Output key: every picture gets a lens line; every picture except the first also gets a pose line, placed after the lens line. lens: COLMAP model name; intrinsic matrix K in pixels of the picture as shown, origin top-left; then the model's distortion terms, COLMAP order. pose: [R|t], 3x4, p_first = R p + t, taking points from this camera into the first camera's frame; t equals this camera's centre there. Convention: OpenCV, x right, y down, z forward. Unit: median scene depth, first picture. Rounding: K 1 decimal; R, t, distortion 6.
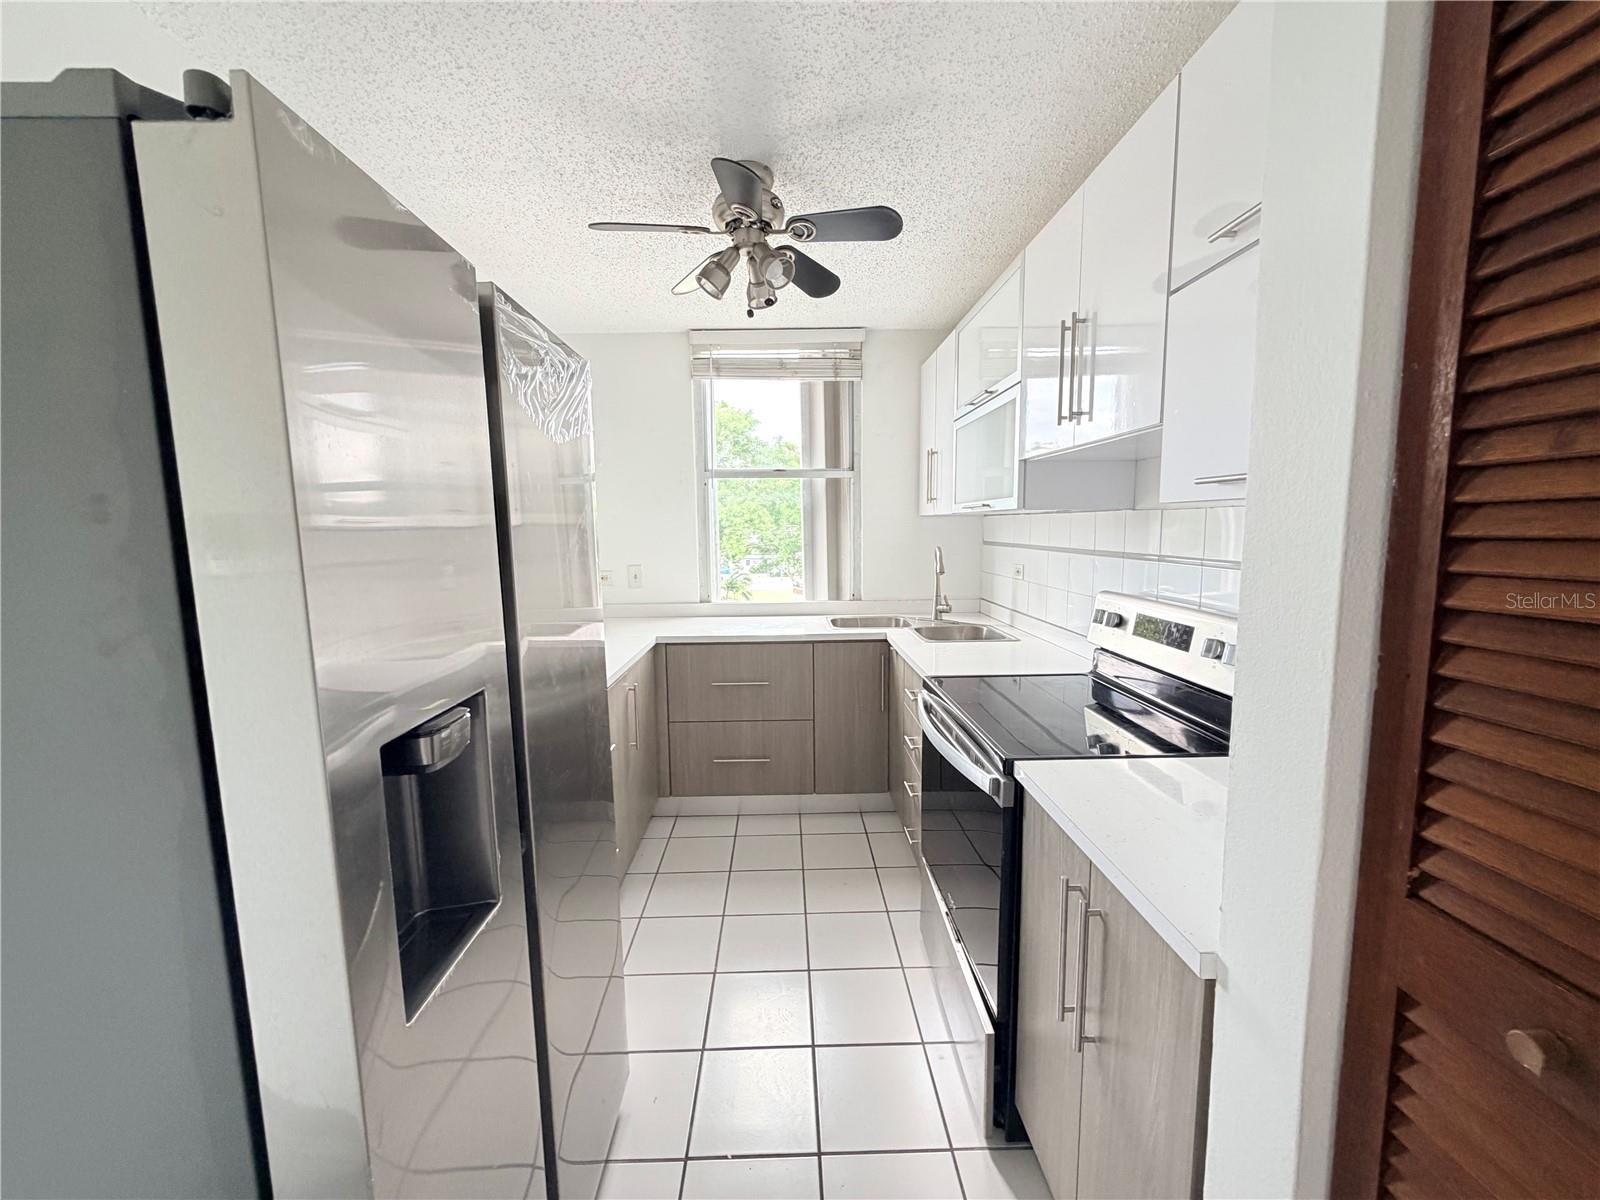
lens RADIAL K [[640.0, 0, 800.3], [0, 640.0, 600.6], [0, 0, 1]] dist [-0.000968, -0.000077]
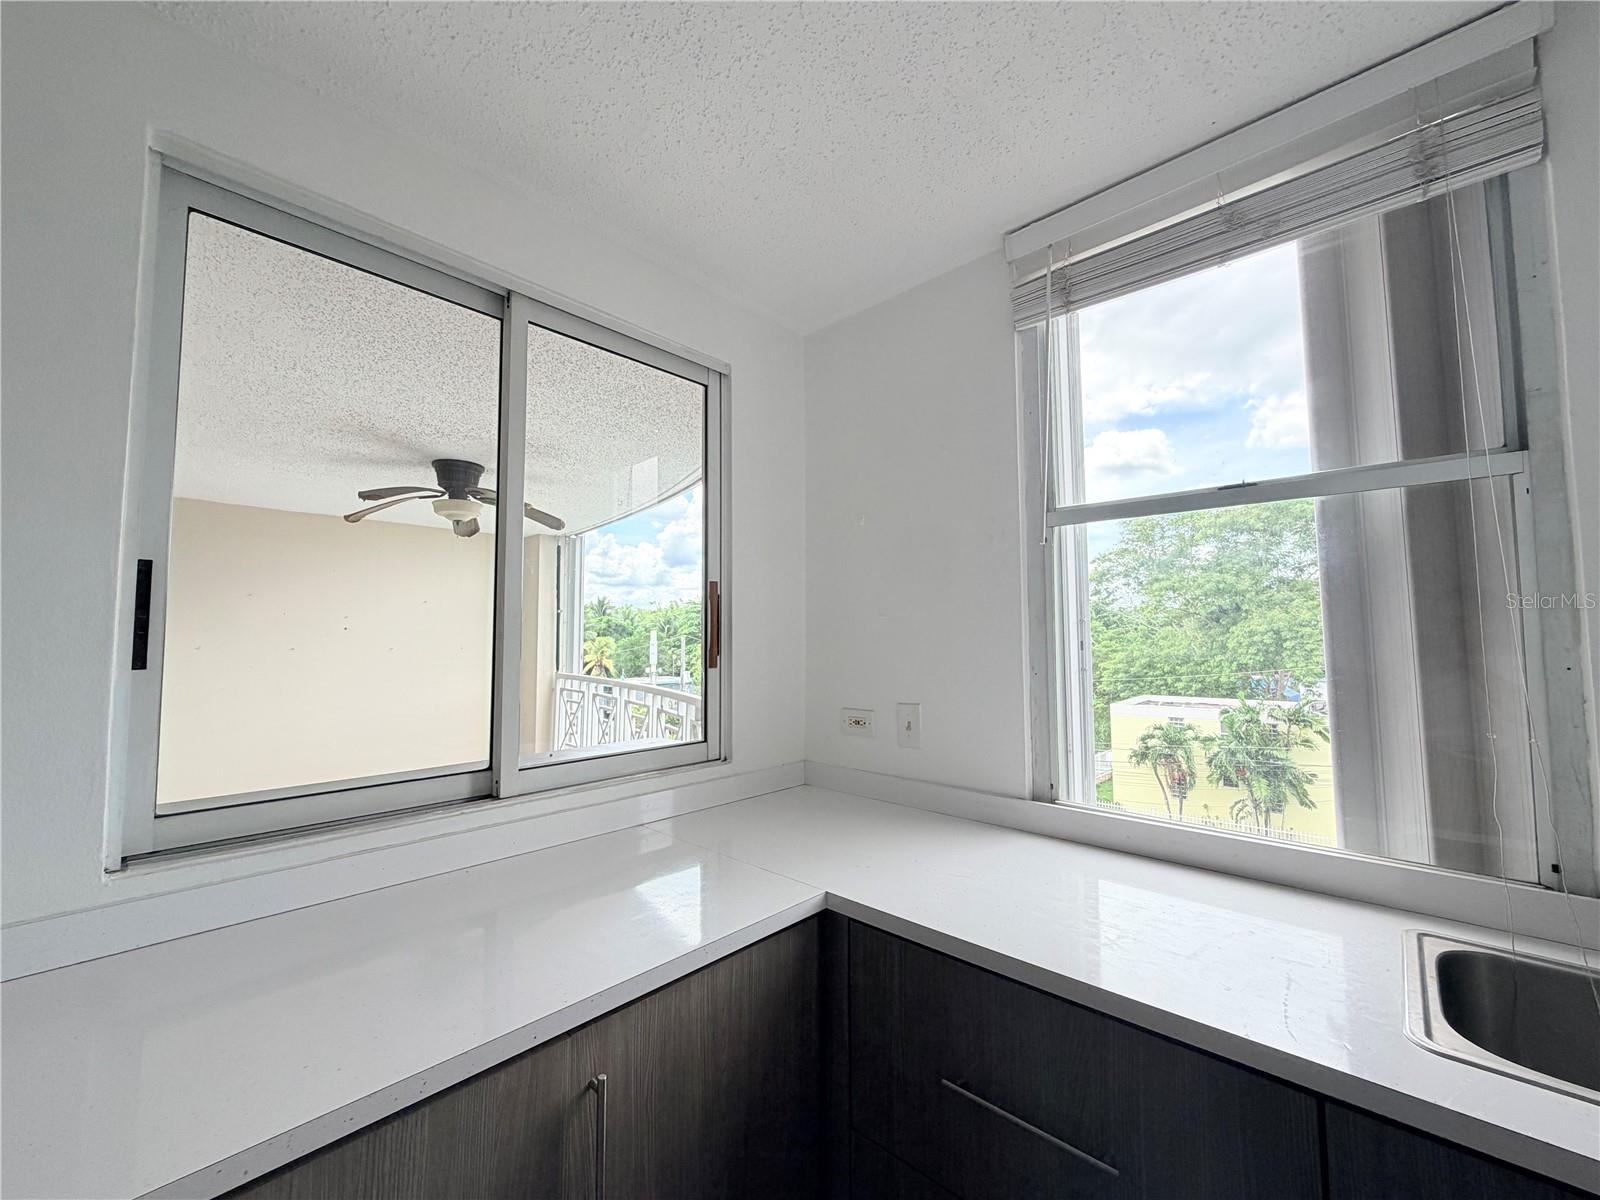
lens RADIAL K [[640.0, 0, 803.8], [0, 640.0, 602.6], [0, 0, 1]] dist [-0.000968, -0.000077]
pose [[0.716640, -0.034171, -0.696606, 0.045519], [-0.084670, 0.987149, -0.135528, -0.058885], [0.692285, 0.156107, 0.704537, 0.556714]]
